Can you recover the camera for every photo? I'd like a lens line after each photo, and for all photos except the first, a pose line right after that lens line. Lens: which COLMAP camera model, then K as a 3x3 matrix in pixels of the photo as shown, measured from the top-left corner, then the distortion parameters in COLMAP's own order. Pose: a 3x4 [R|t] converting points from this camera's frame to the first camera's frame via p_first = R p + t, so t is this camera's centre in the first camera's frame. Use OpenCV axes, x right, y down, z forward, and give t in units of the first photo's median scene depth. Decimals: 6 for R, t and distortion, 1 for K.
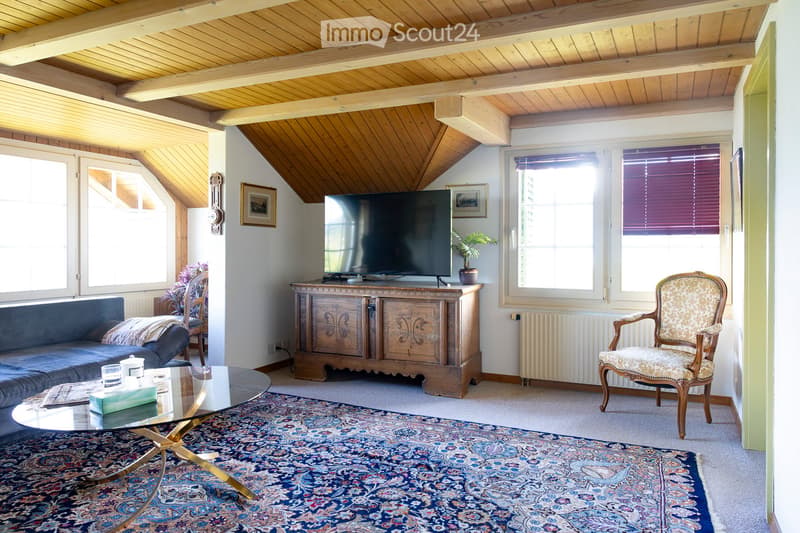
lens RADIAL K [[545.6, 0, 398.3], [0, 545.6, 249.1], [0, 0, 1]] dist [0.002876, 0.001053]
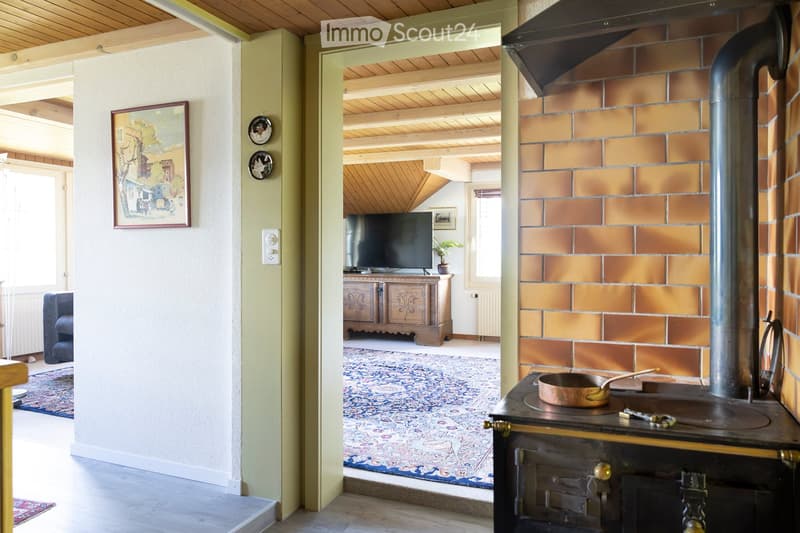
lens RADIAL K [[588.7, 0, 400.0], [0, 588.7, 266.5], [0, 0, 1]] dist [-0.002903, 0.001151]
pose [[0.998294, -0.001757, 0.058362, -0.089436], [0.000821, 0.999871, 0.016045, 0.017212], [-0.058383, -0.015970, 0.998167, -0.631840]]
